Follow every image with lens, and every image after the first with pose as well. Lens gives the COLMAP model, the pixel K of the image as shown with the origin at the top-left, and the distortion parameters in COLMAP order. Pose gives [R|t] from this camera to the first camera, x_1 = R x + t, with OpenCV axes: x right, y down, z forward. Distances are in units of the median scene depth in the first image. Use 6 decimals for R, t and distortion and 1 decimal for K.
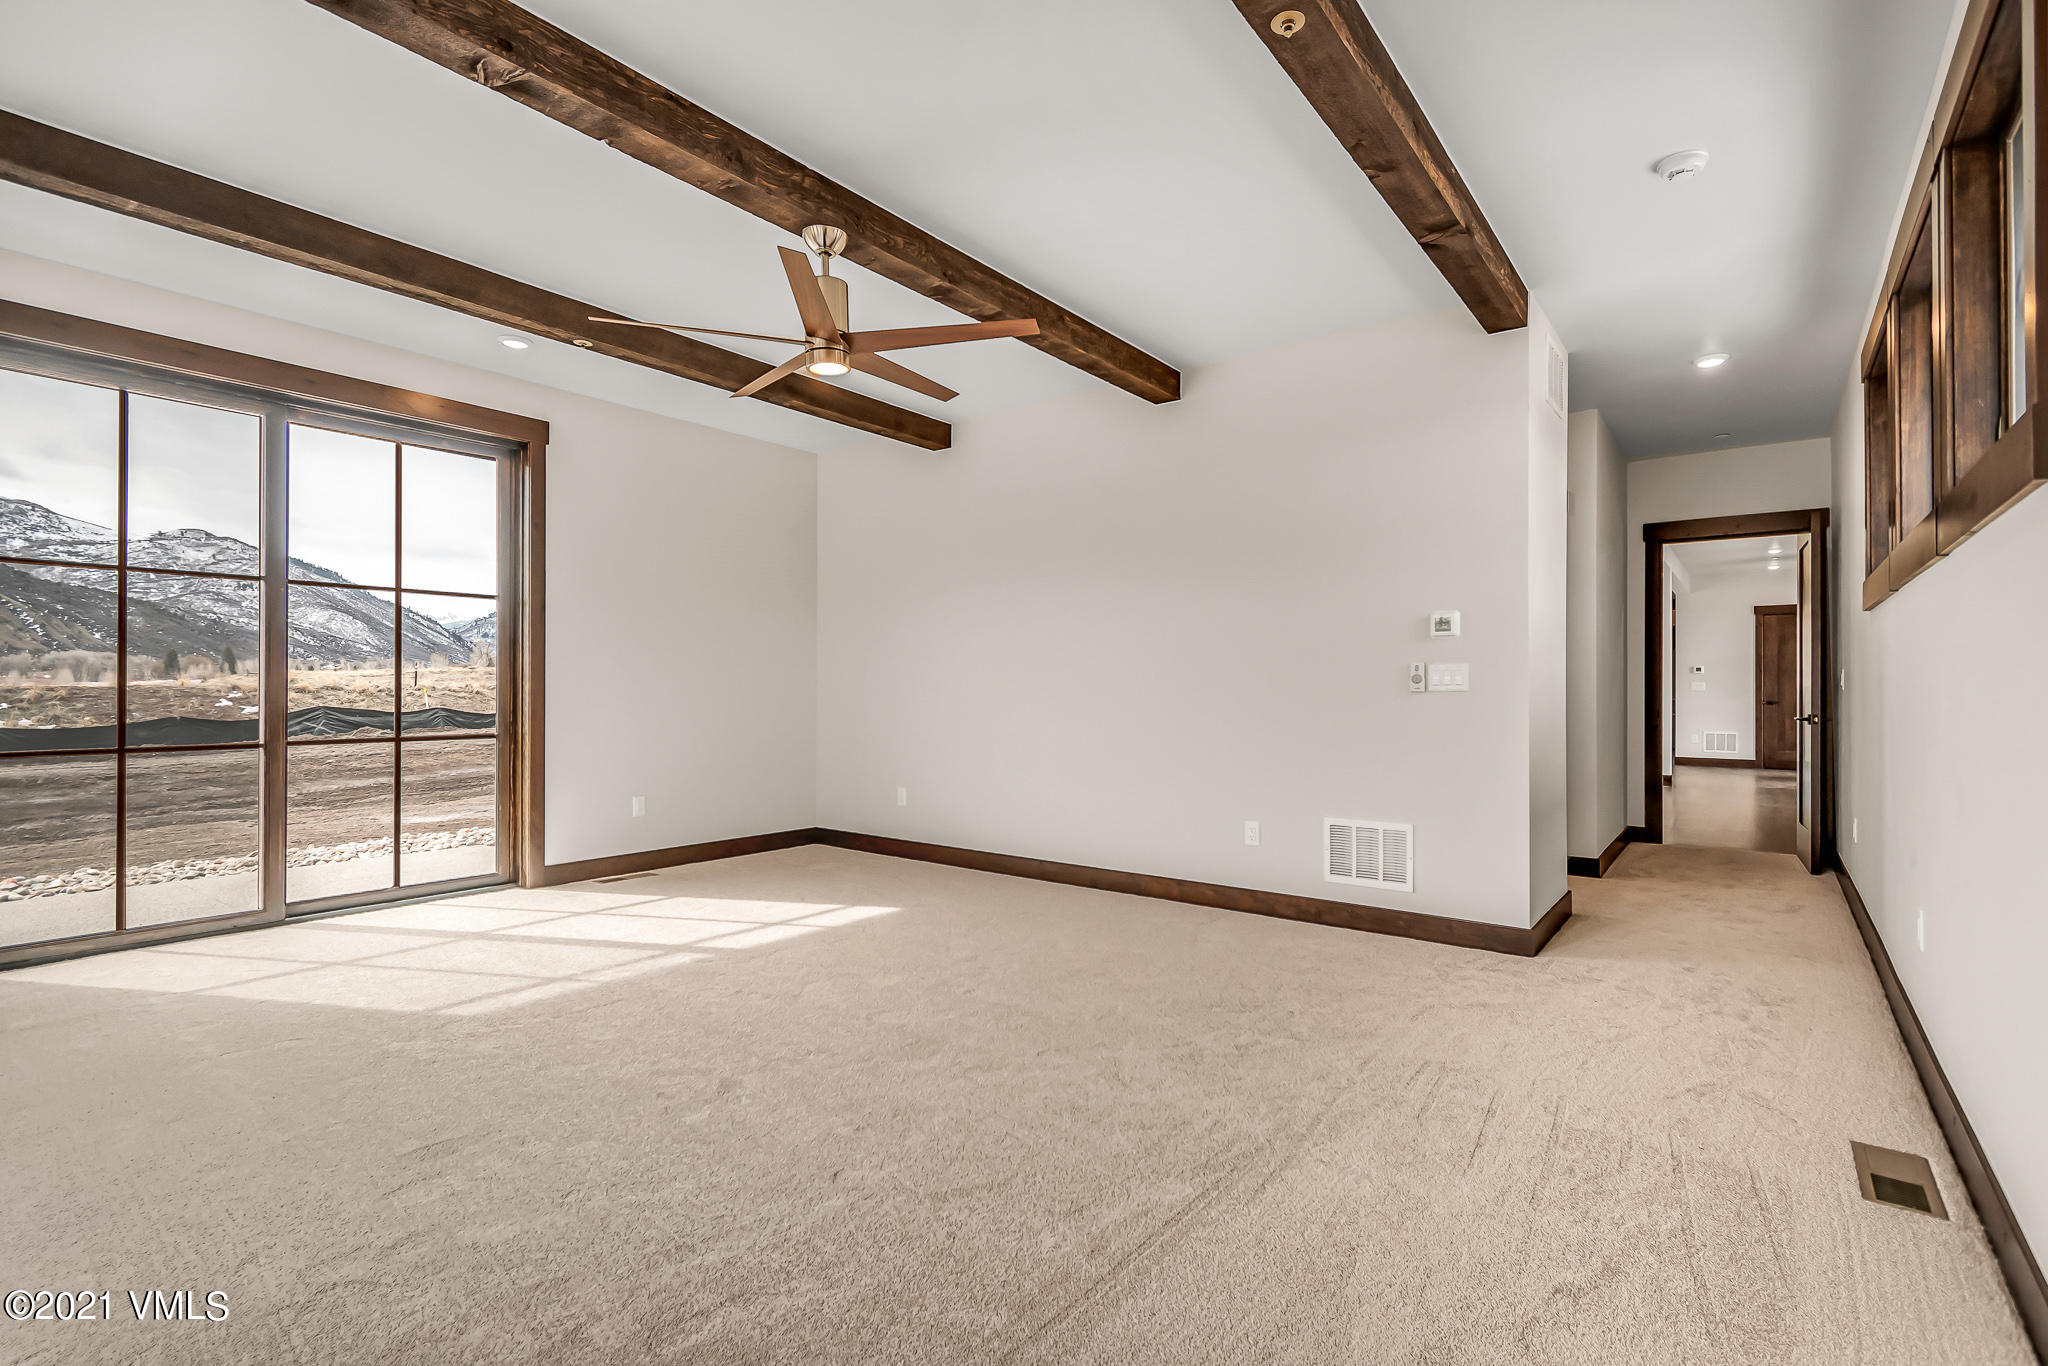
lens RADIAL K [[926.0, 0, 1064.7], [0, 926.0, 691.2], [0, 0, 1]] dist [-0.000071, -0.004257]
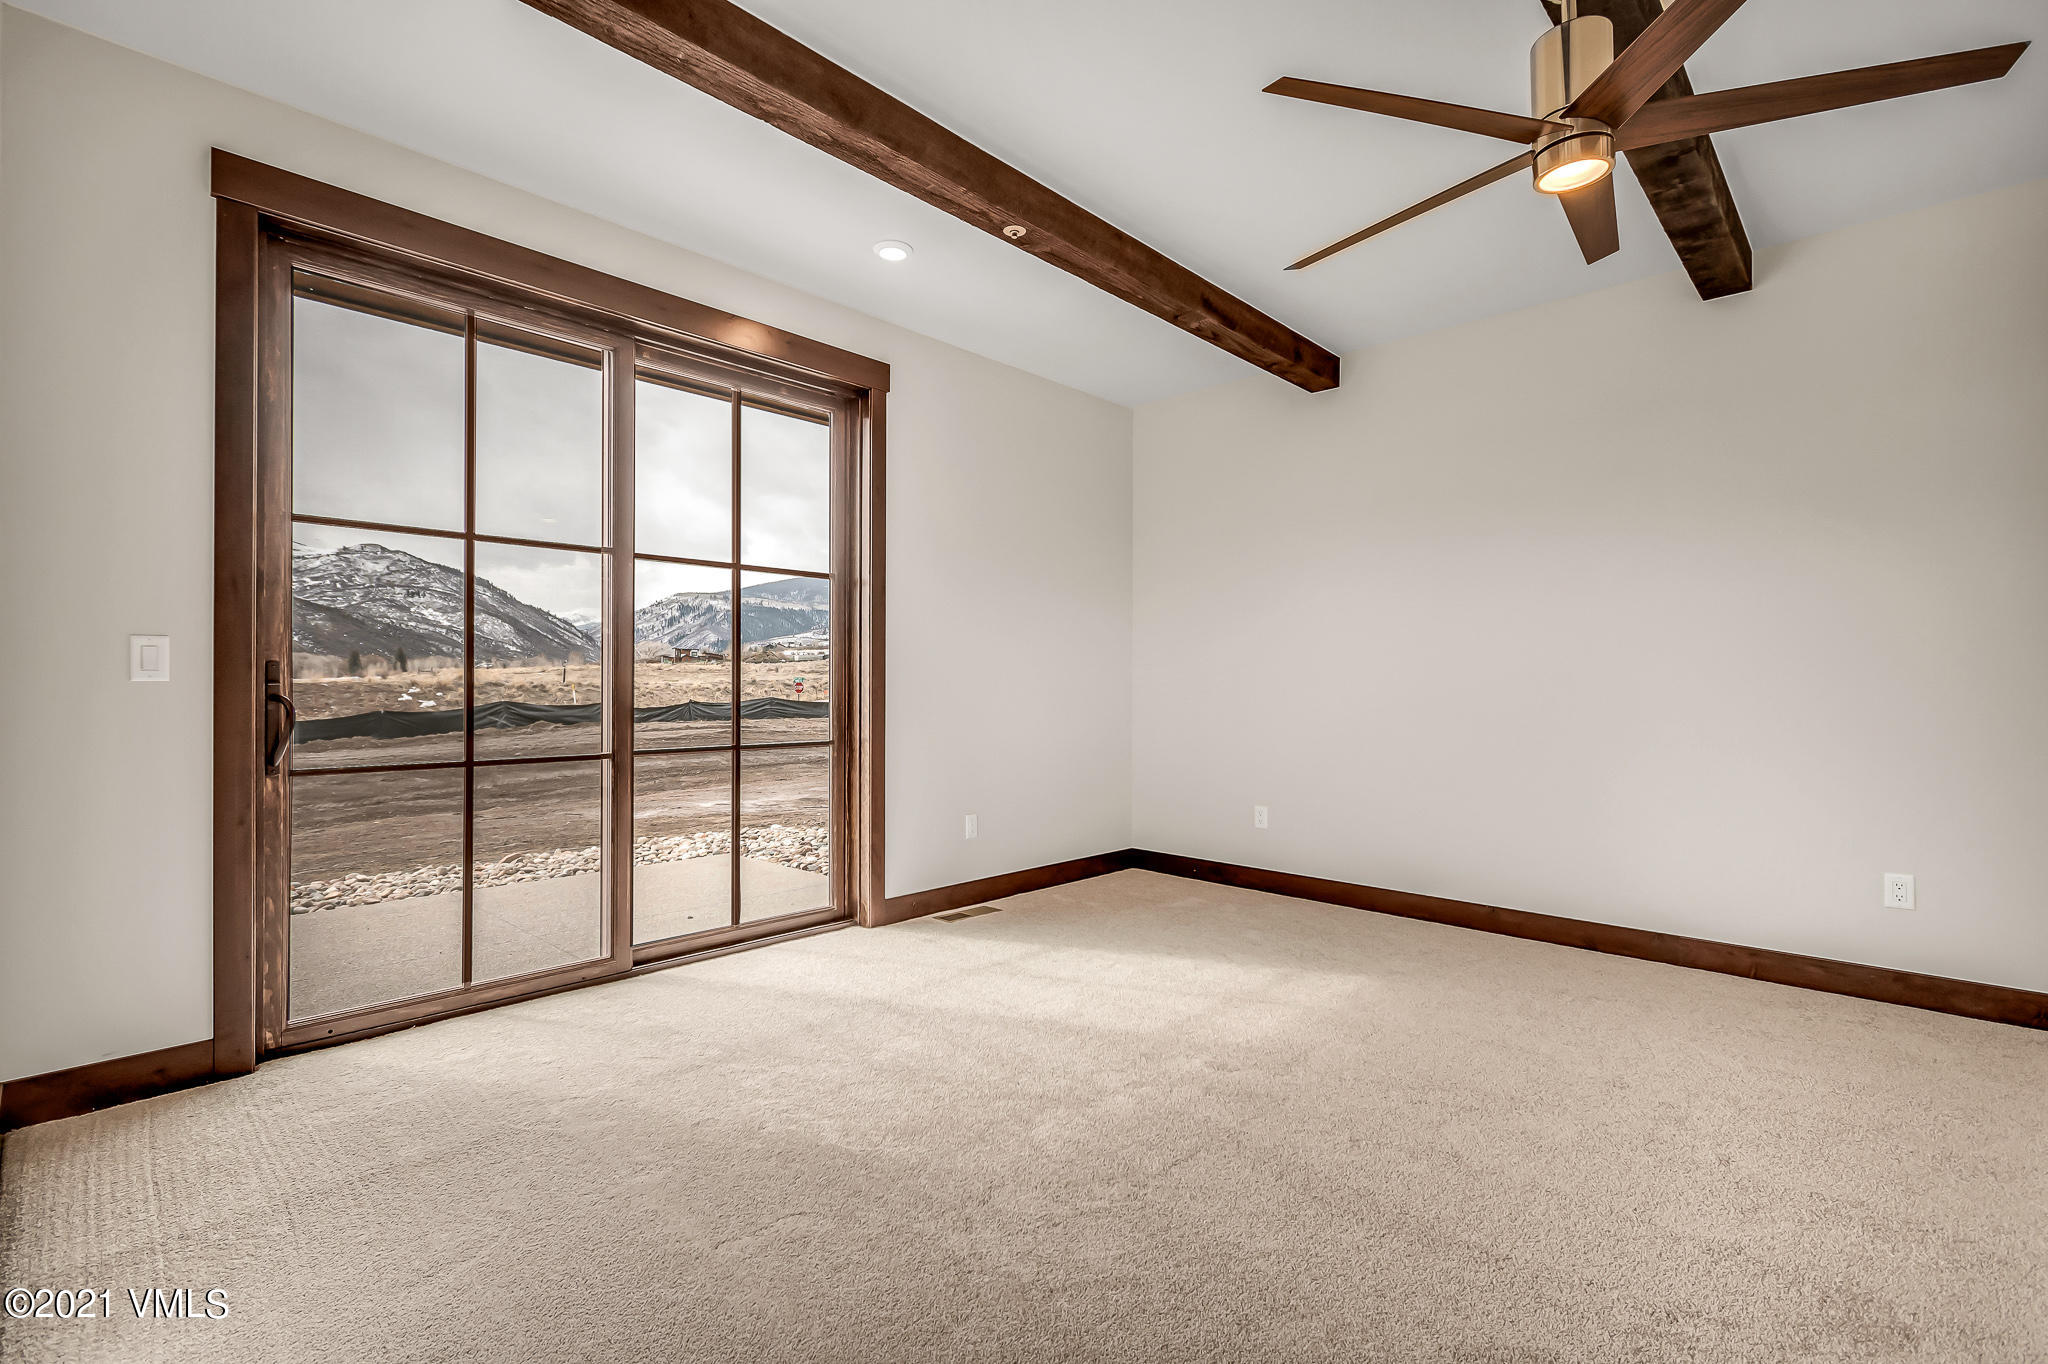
lens RADIAL K [[926.0, 0, 1036.5], [0, 926.0, 679.8], [0, 0, 1]] dist [-0.000071, -0.004257]
pose [[0.990484, -0.002419, -0.137605, -0.311930], [0.001503, 0.999976, -0.006759, -0.001763], [0.137618, 0.006488, 0.990464, 0.196700]]
